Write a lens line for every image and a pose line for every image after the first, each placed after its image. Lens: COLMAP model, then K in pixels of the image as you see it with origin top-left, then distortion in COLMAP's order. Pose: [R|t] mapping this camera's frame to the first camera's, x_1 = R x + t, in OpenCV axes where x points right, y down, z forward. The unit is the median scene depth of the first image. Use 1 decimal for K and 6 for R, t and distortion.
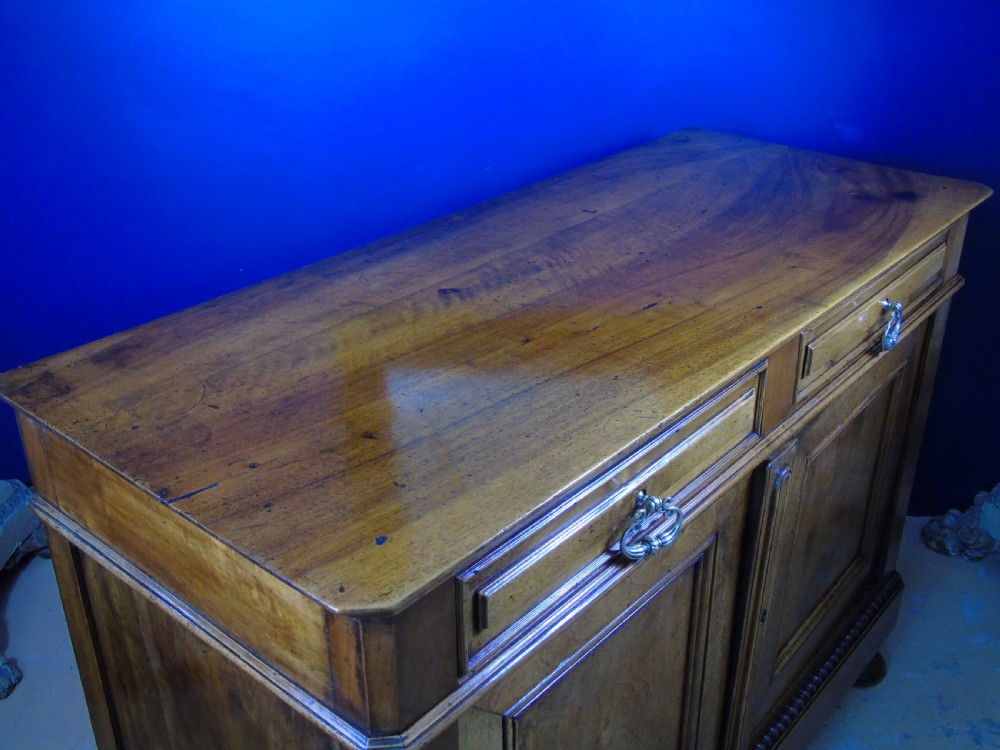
lens RADIAL K [[1031.8, 0, 497.0], [0, 1031.8, 369.3], [0, 0, 1]] dist [-0.017573, 0.000000]
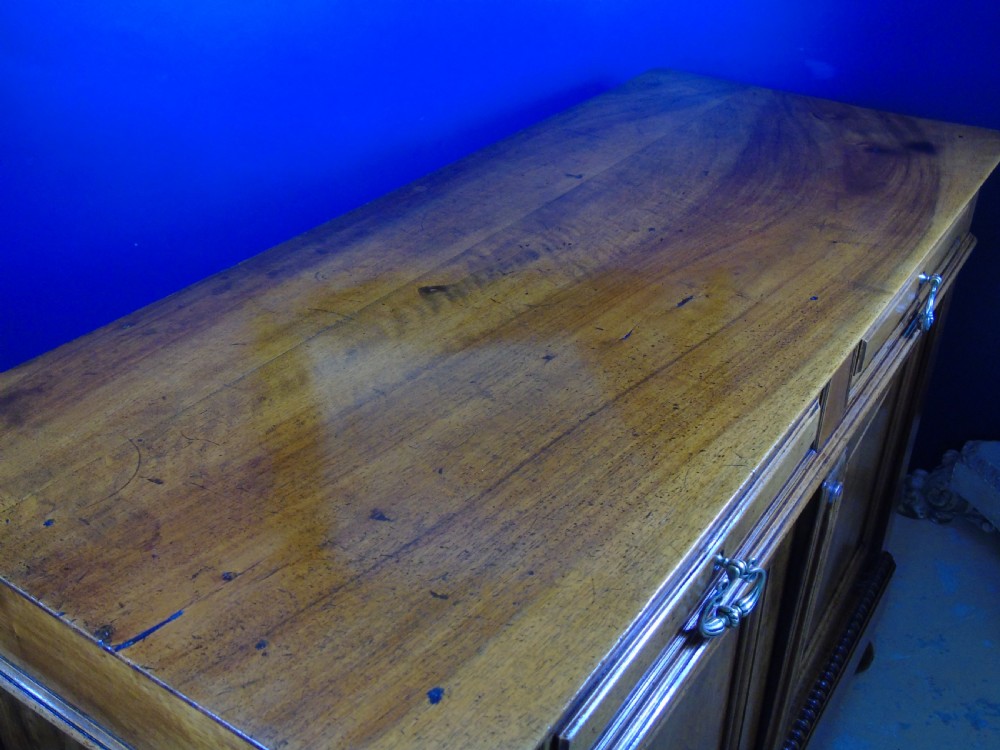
lens RADIAL K [[1046.0, 0, 503.9], [0, 1046.0, 380.9], [0, 0, 1]] dist [-0.017358, 0.000000]
pose [[0.992915, -0.047120, 0.109085, -0.090519], [0.039593, 0.996749, 0.070168, -0.065337], [-0.112037, -0.065352, 0.991553, 0.203544]]
